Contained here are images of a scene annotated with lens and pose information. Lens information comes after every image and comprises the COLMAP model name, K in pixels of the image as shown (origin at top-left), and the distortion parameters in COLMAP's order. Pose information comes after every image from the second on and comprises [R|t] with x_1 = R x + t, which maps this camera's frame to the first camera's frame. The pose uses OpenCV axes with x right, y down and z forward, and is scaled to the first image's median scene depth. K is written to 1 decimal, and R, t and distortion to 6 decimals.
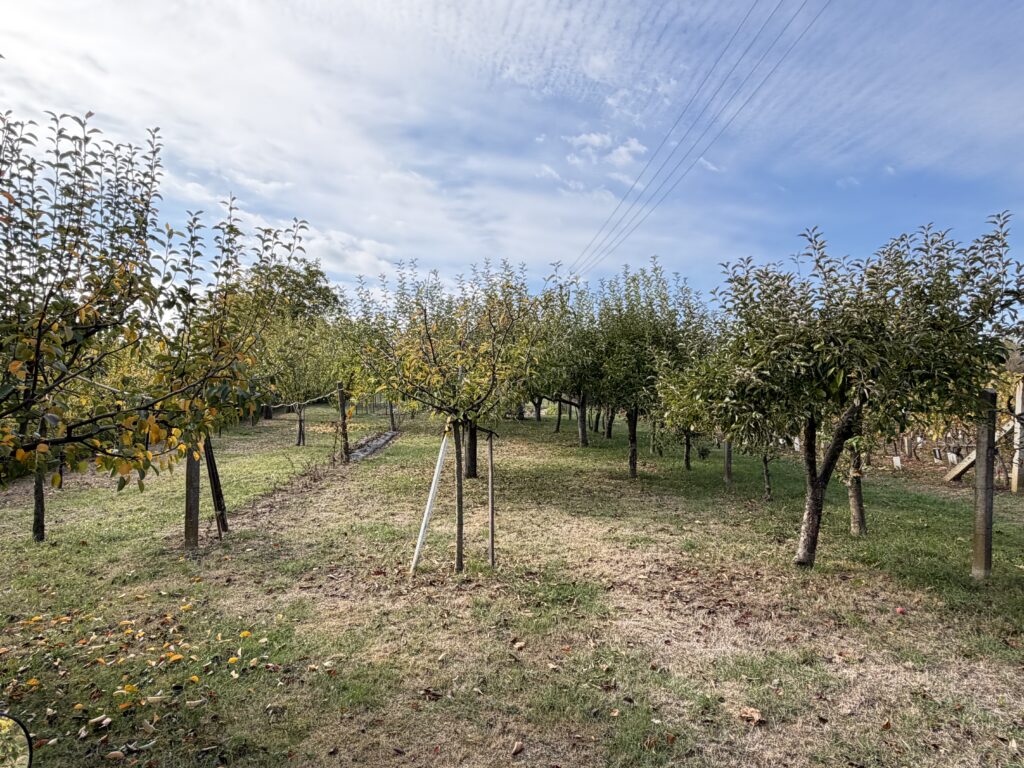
lens RADIAL K [[641.0, 0, 513.1], [0, 641.0, 387.6], [0, 0, 1]] dist [-0.021704, -0.000338]
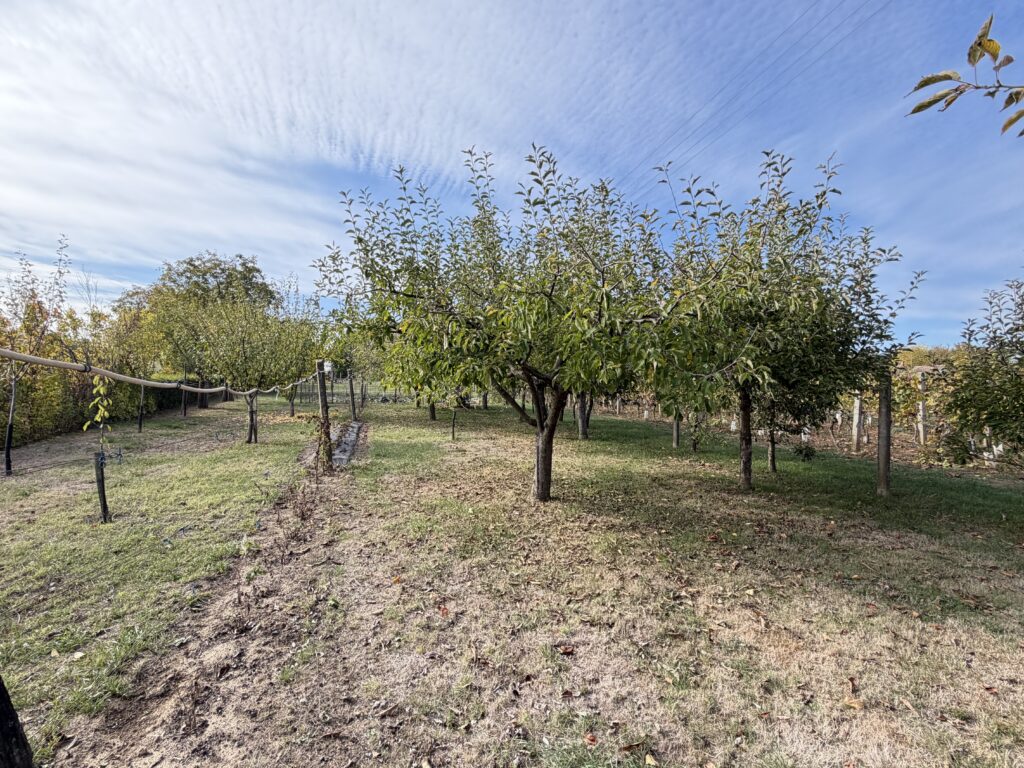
lens RADIAL K [[481.3, 0, 510.3], [0, 481.3, 385.2], [0, 0, 1]] dist [0.002853, 0.000235]
pose [[0.978553, 0.007104, 0.205873, -0.081149], [-0.008511, 0.999946, 0.005947, 0.006758], [-0.205820, -0.007572, 0.978561, 0.197149]]
